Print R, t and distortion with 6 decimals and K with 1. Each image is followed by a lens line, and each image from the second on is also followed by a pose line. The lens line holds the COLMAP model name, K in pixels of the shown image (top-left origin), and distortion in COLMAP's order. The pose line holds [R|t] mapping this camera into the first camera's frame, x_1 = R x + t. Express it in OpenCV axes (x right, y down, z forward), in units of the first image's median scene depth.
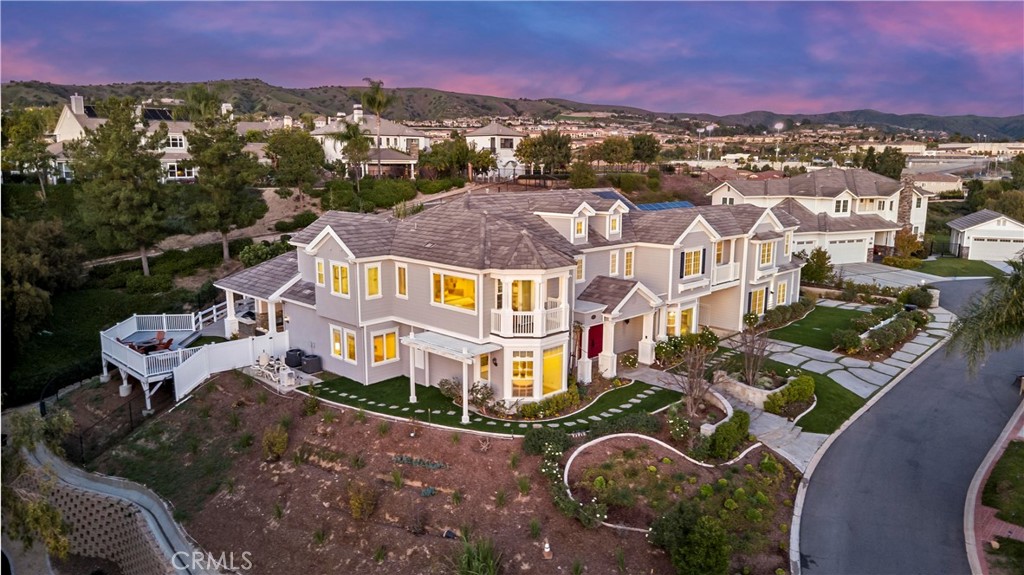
lens RADIAL K [[716.2, 0, 512.0], [0, 716.2, 287.5], [0, 0, 1]] dist [0.007236, -0.009906]
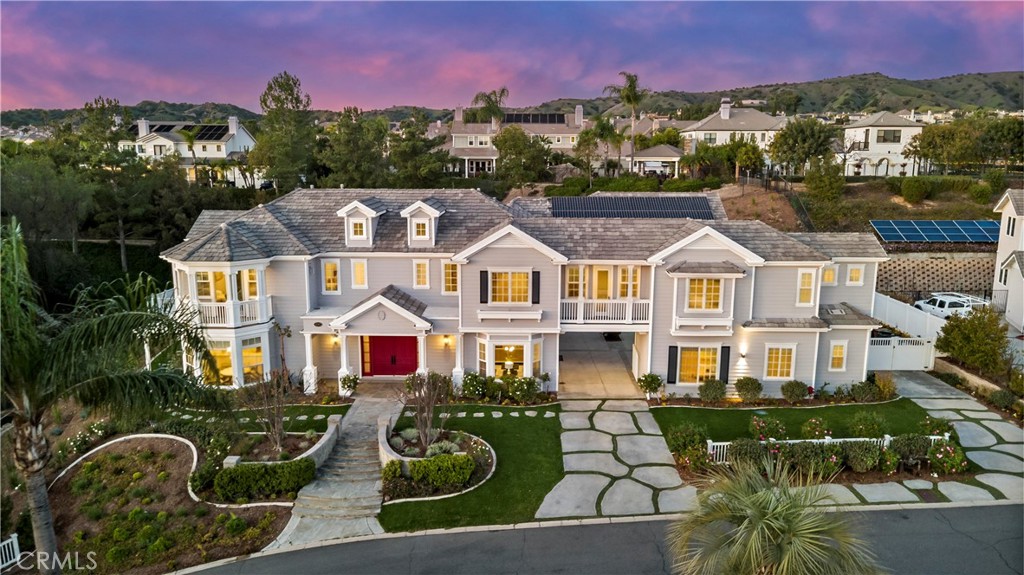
lens RADIAL K [[716.4, 0, 512.0], [0, 716.4, 287.5], [0, 0, 1]] dist [0.001367, 0.002000]
pose [[0.690366, 0.129687, -0.711742, 0.667548], [-0.128395, 0.990148, 0.055876, -0.063872], [0.711976, 0.052809, 0.700215, 0.376578]]
